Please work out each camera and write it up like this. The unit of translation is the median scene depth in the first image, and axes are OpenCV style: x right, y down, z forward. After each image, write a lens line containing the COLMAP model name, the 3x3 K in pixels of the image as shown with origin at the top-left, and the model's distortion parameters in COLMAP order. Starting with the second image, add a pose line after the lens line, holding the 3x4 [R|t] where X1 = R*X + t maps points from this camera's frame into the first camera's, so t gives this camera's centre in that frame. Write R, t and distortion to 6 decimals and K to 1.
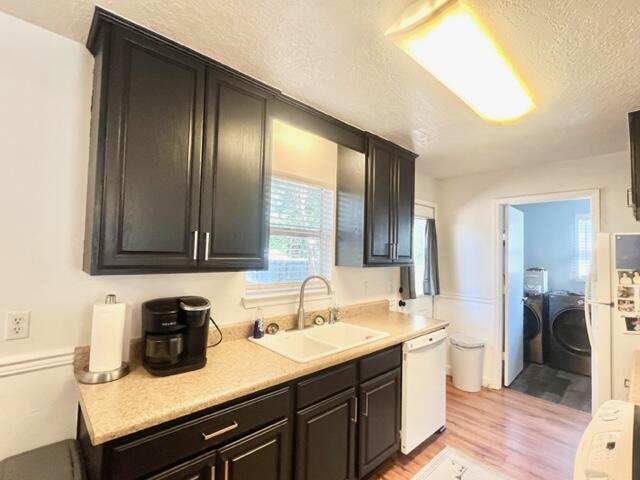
lens RADIAL K [[306.8, 0, 318.8], [0, 306.8, 241.4], [0, 0, 1]] dist [0.001616, 0.001401]
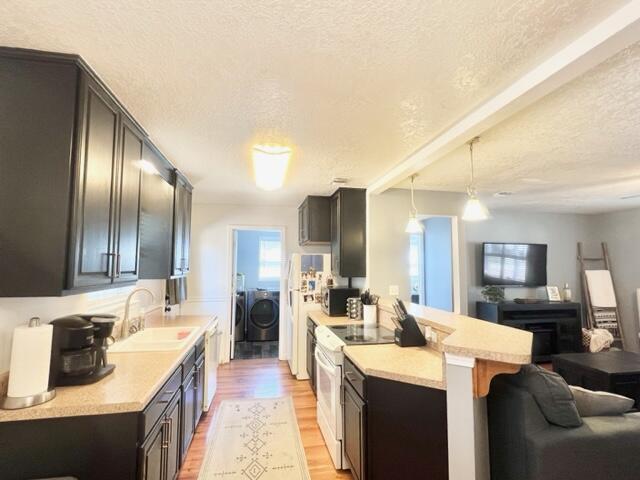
lens RADIAL K [[306.8, 0, 332.3], [0, 306.8, 242.4], [0, 0, 1]] dist [0.001616, 0.001401]
pose [[0.521087, 0.043058, 0.852417, -0.415220], [-0.022346, 0.999073, -0.036806, -0.021414], [-0.853211, 0.000131, 0.521565, -0.137682]]
